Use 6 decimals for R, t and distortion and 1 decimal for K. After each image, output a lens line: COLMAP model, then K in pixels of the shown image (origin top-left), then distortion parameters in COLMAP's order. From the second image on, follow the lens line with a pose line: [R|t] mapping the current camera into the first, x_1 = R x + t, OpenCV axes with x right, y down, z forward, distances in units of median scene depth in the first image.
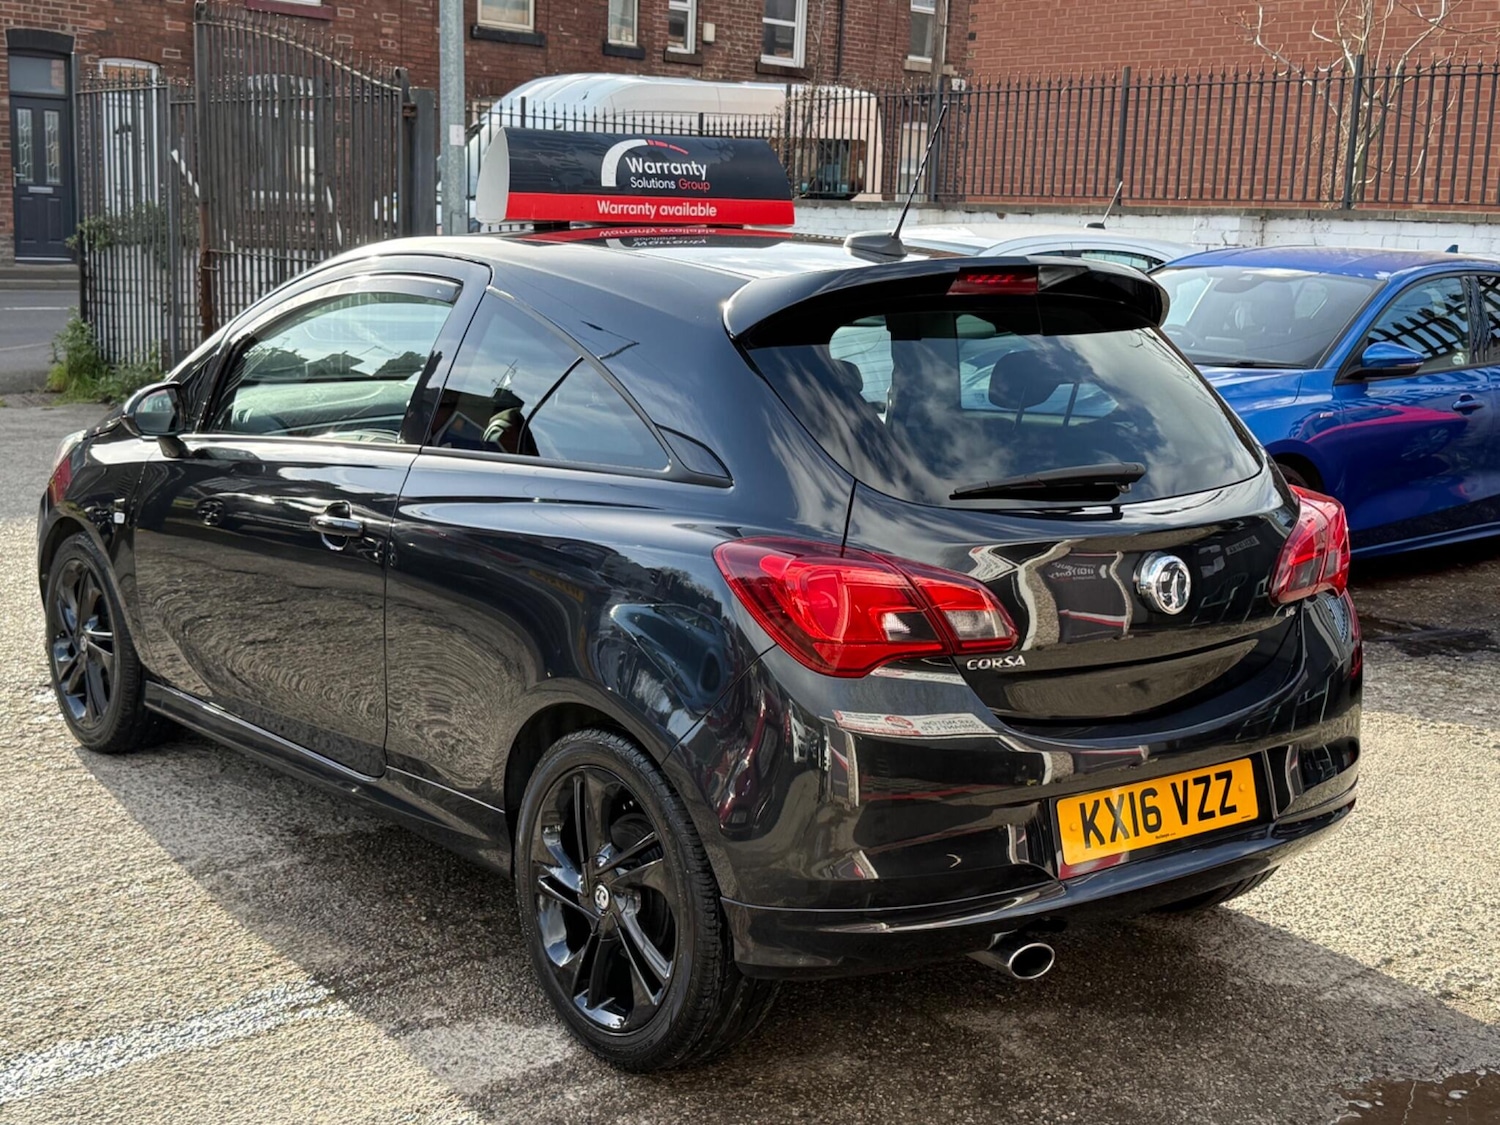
lens RADIAL K [[1929.3, 0, 746.7], [0, 1929.3, 567.7], [0, 0, 1]] dist [0.199569, -0.442466]
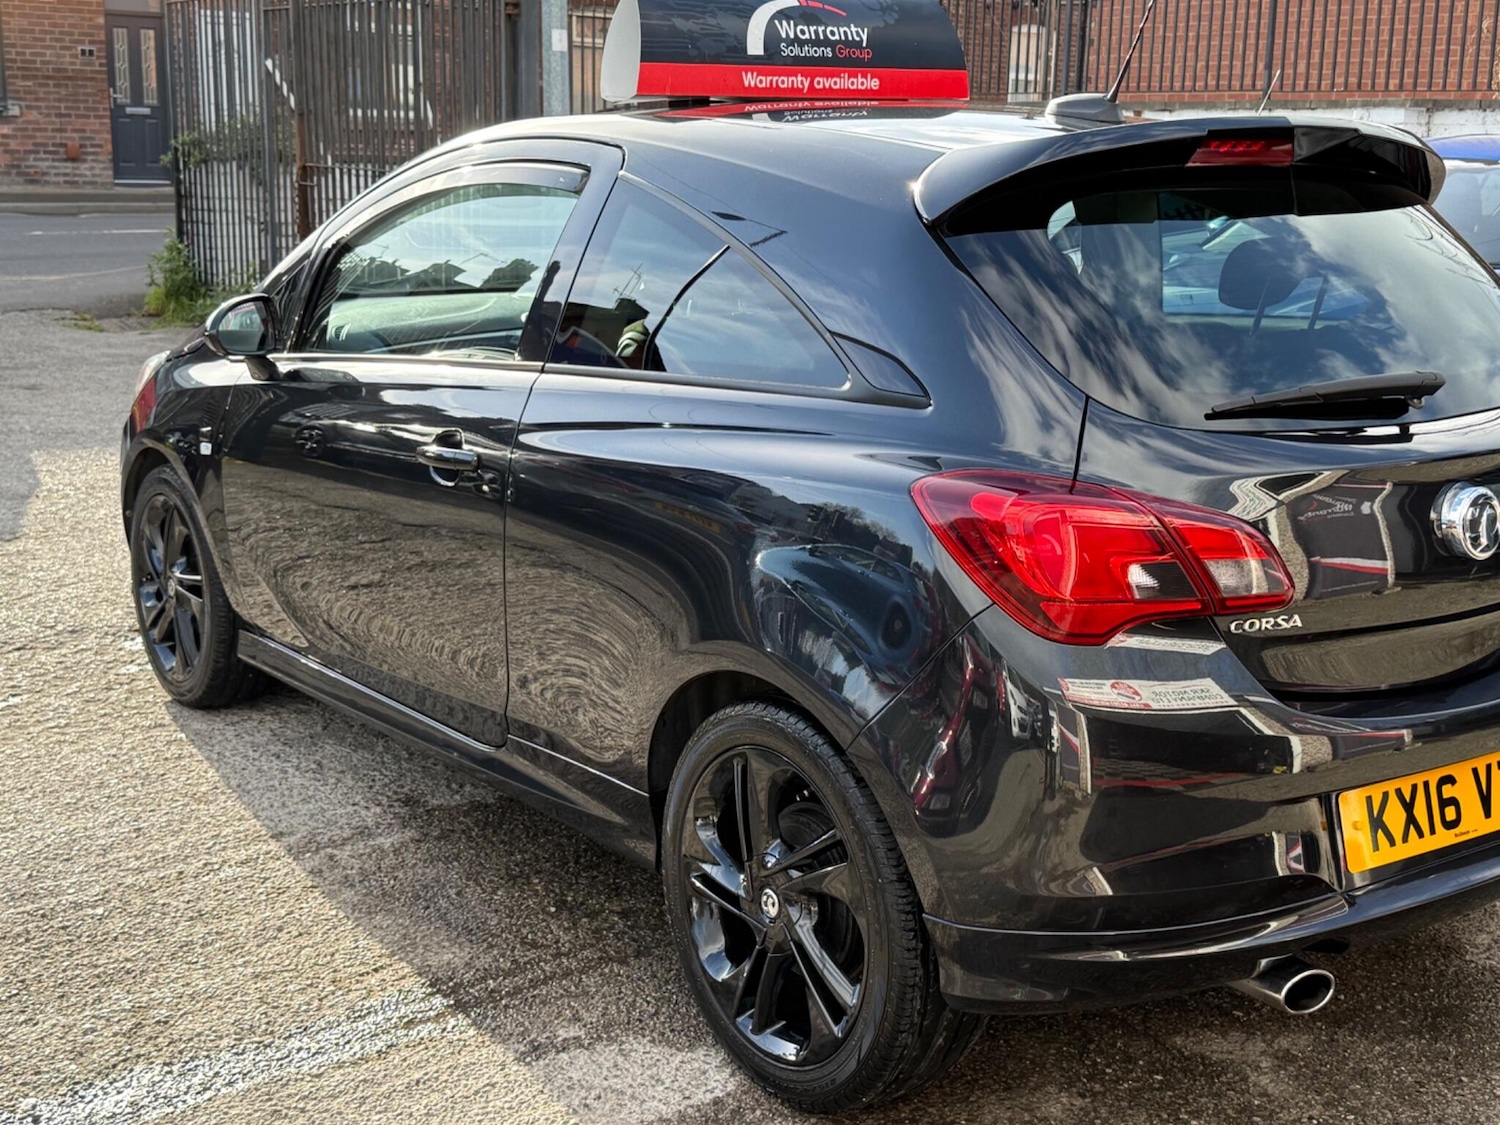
lens RADIAL K [[1929.3, 0, 746.7], [0, 1929.3, 567.7], [0, 0, 1]] dist [0.199569, -0.442466]
pose [[0.998684, -0.005166, -0.051028, -0.035543], [0.007213, 0.999173, 0.040004, -0.006323], [0.050779, -0.040319, 0.997896, 0.150848]]
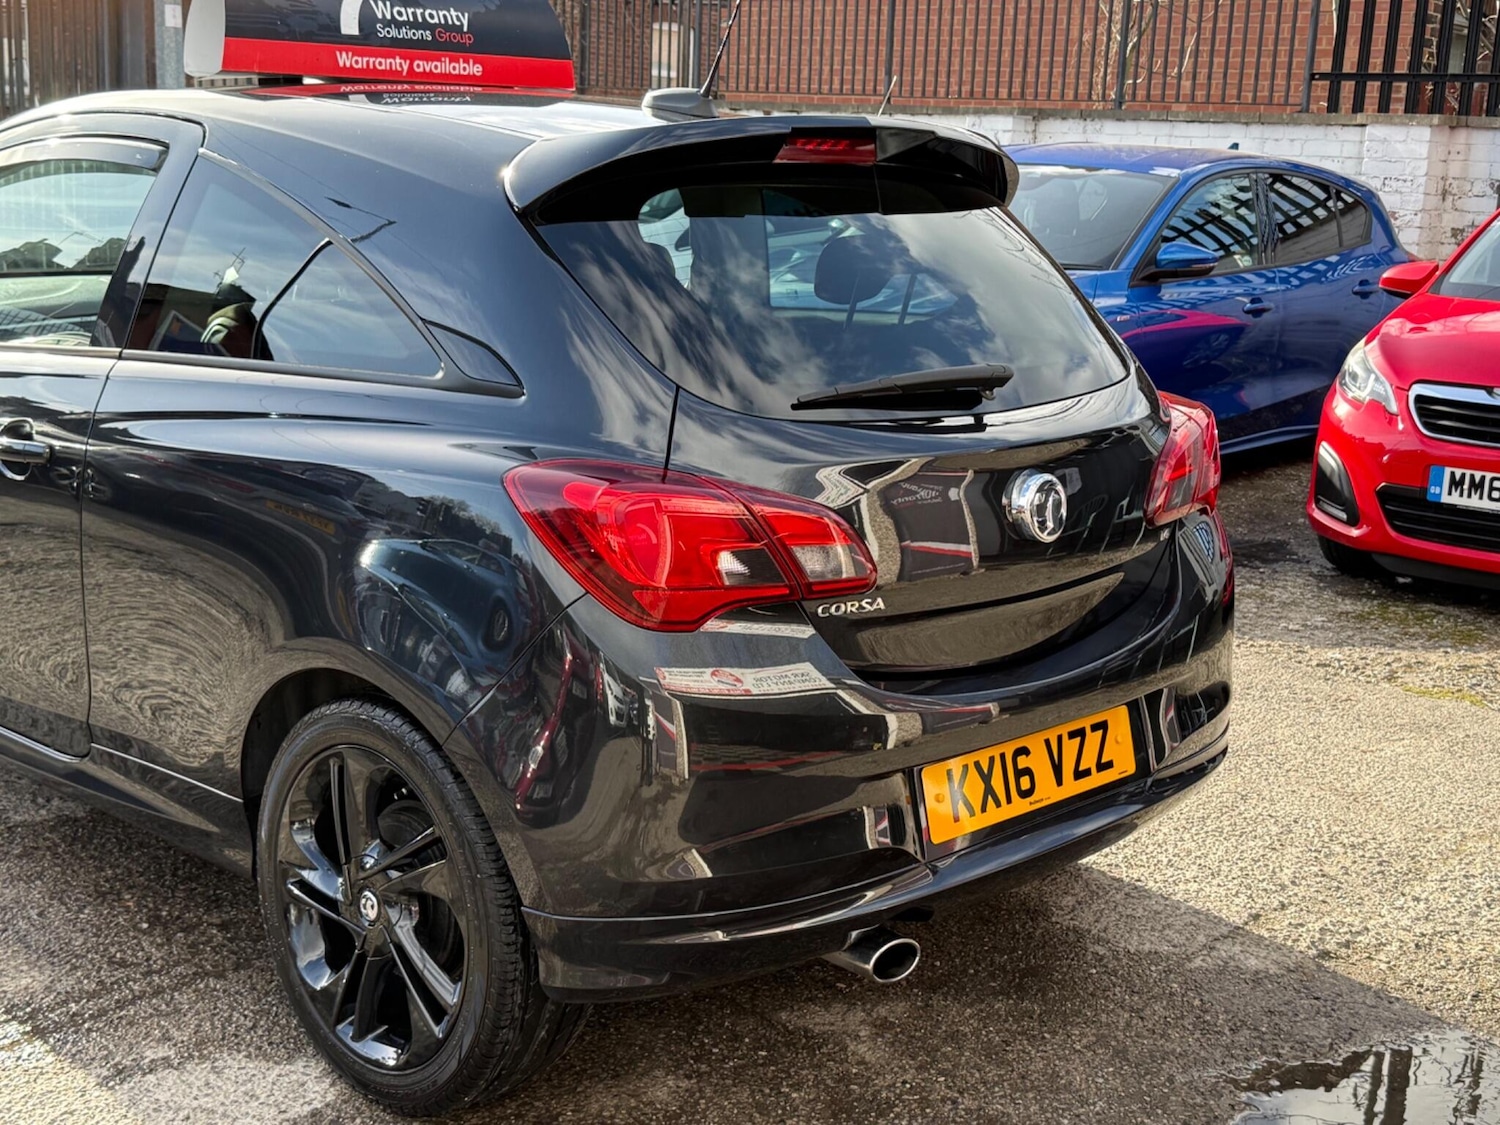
lens RADIAL K [[1928.4, 0, 760.1], [0, 1928.4, 568.6], [0, 0, 1]] dist [0.215038, -0.499381]
pose [[0.990965, -0.022554, 0.132210, -0.014969], [0.016648, 0.998821, 0.045610, -0.004536], [-0.133082, -0.042997, 0.990172, 0.152854]]
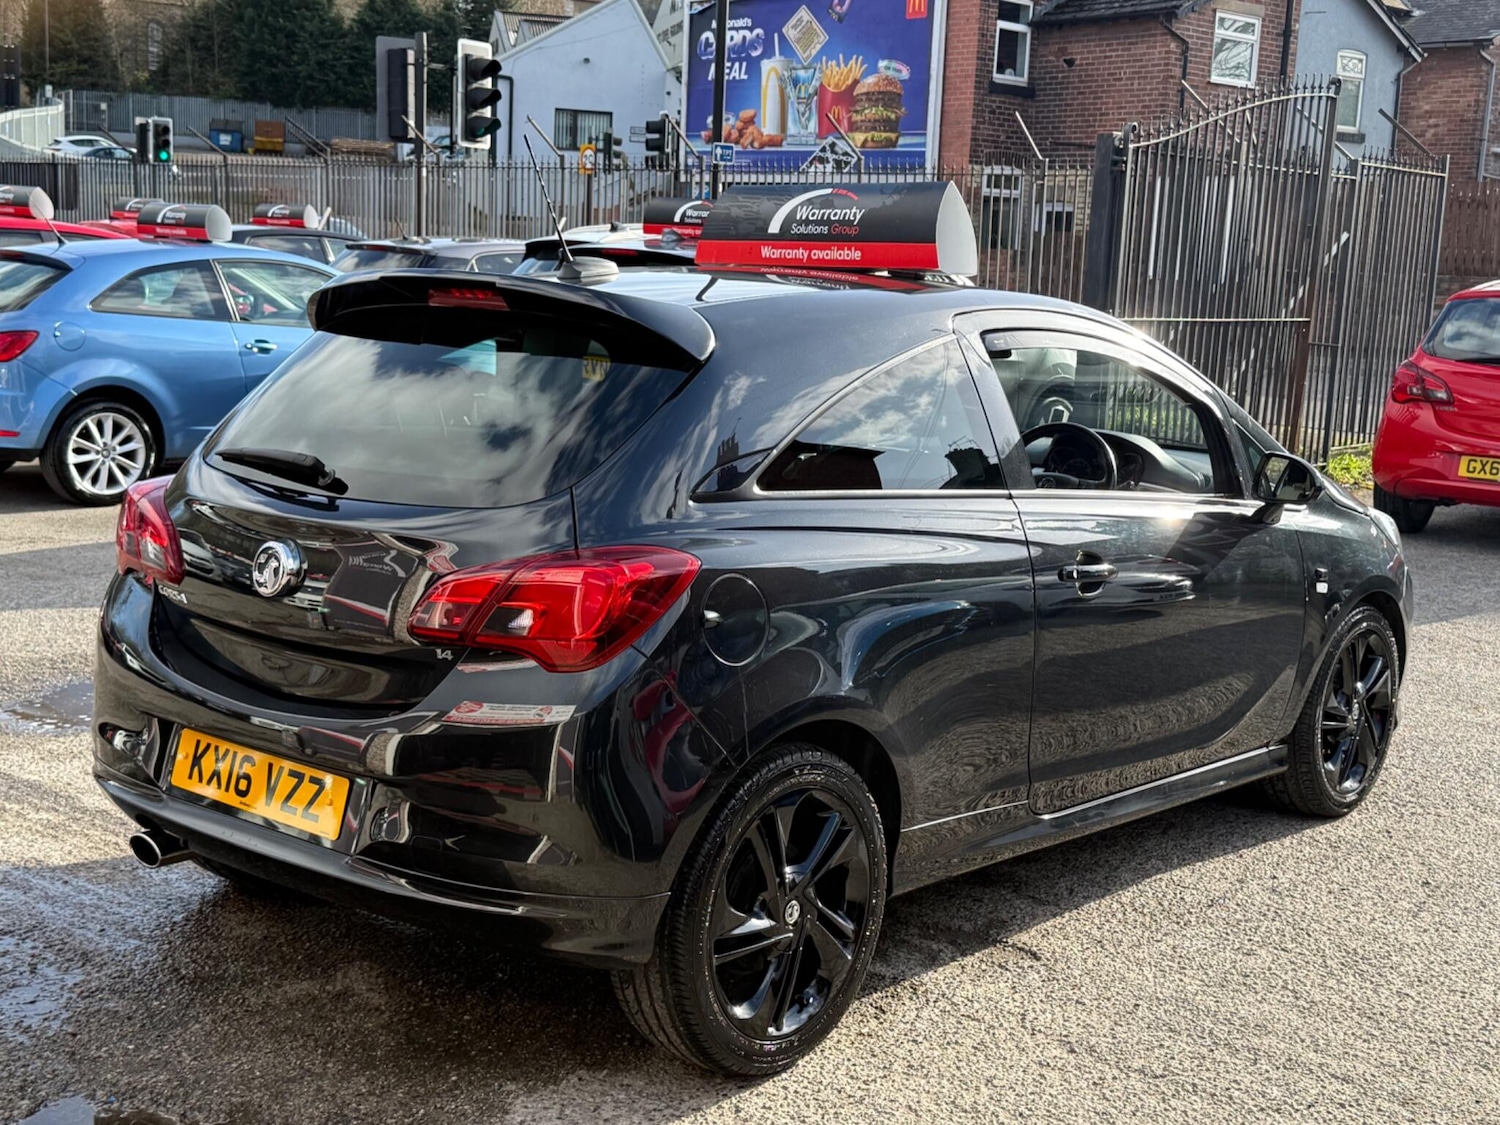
lens RADIAL K [[1928.4, 0, 760.1], [0, 1928.4, 568.6], [0, 0, 1]] dist [0.215038, -0.499381]
pose [[0.191763, 0.126901, -0.973202, 1.102554], [-0.206847, 0.974558, 0.086320, -0.116548], [0.959396, 0.184751, 0.213133, 0.877836]]
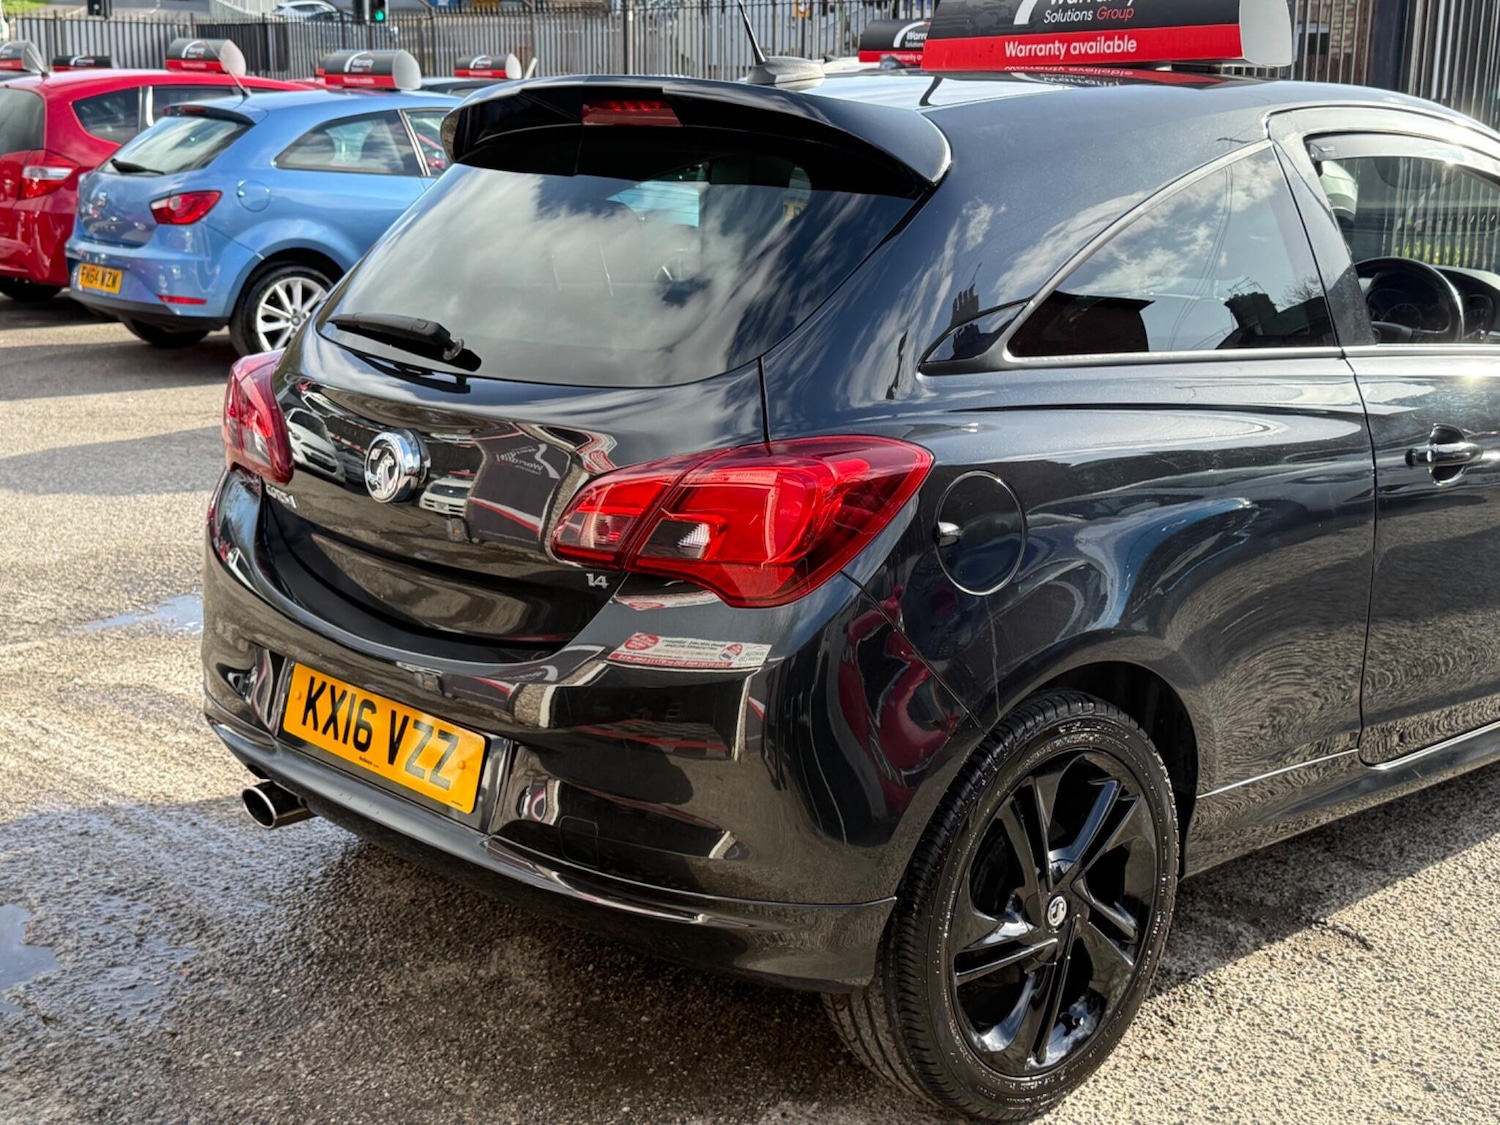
lens RADIAL K [[1929.3, 0, 746.7], [0, 1929.3, 567.7], [0, 0, 1]] dist [0.199569, -0.442466]
pose [[0.075758, 0.196938, -0.977484, 0.891322], [-0.183358, 0.966337, 0.180482, -0.108375], [0.980123, 0.165556, 0.109318, 0.910422]]
